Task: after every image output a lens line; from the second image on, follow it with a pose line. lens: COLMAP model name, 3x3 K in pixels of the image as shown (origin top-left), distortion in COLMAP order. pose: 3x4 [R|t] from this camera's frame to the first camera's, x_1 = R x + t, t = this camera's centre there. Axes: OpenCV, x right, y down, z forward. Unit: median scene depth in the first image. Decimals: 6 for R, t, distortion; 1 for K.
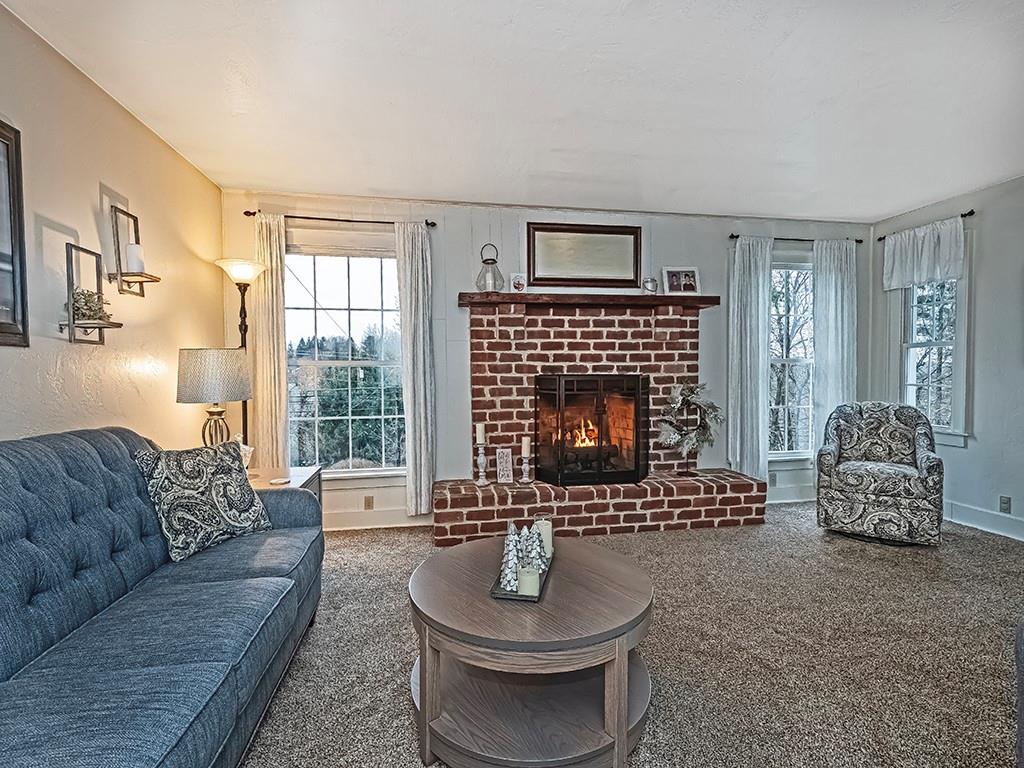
lens RADIAL K [[482.6, 0, 515.0], [0, 482.6, 385.7], [0, 0, 1]] dist [0.004893, -0.000029]
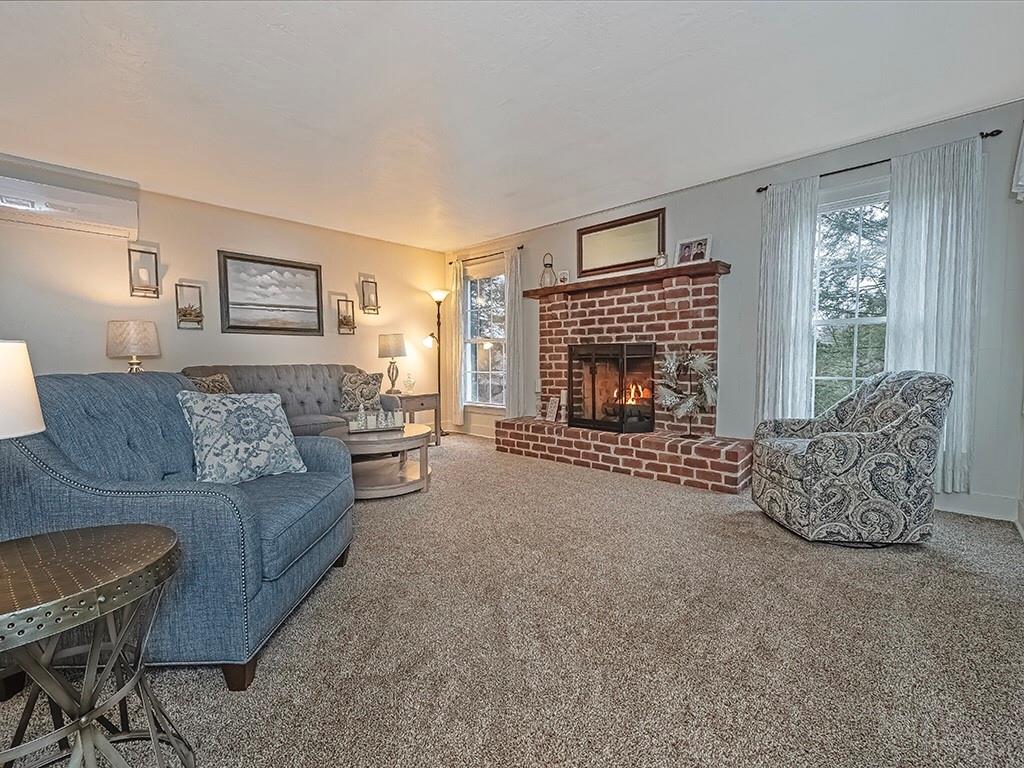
lens RADIAL K [[451.4, 0, 515.1], [0, 451.4, 382.5], [0, 0, 1]] dist [0.009728, 0.000217]
pose [[0.603814, 0.043180, -0.795955, 0.936776], [-0.018914, 0.999027, 0.039848, 0.035122], [0.796901, -0.009006, 0.604043, 0.110652]]
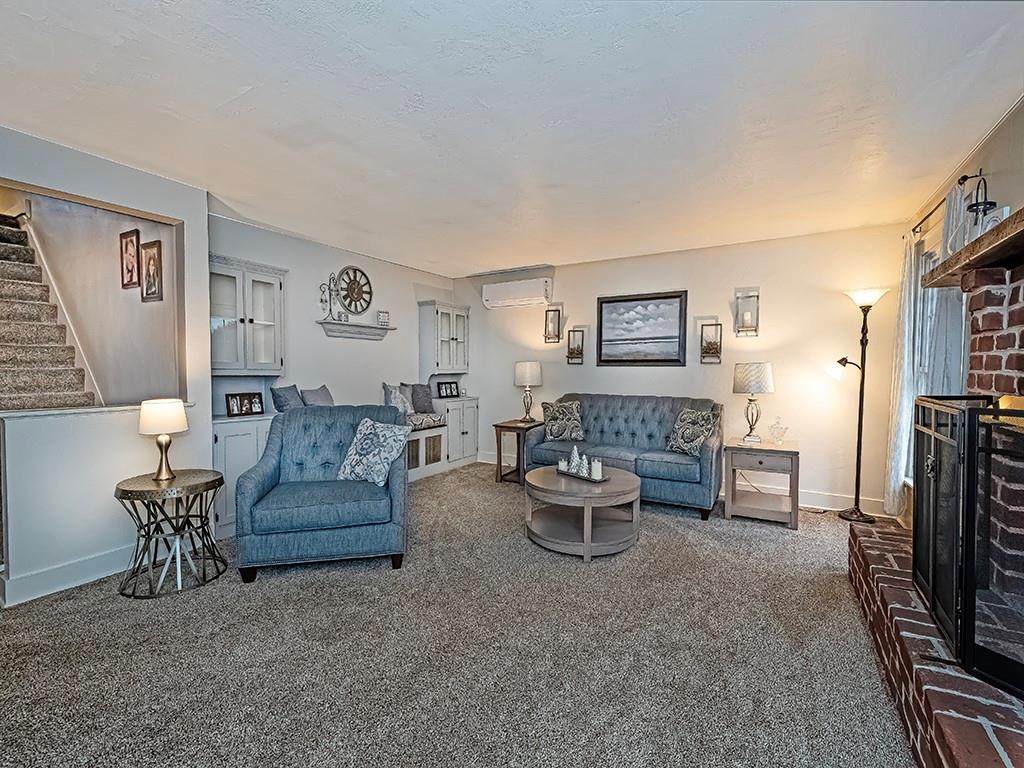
lens RADIAL K [[451.4, 0, 514.3], [0, 451.4, 379.9], [0, 0, 1]] dist [0.009728, 0.000217]
pose [[-0.663532, 0.026183, -0.747690, 0.760675], [-0.019017, 0.998474, 0.051842, -0.055435], [0.747906, 0.048618, -0.662022, 0.934799]]
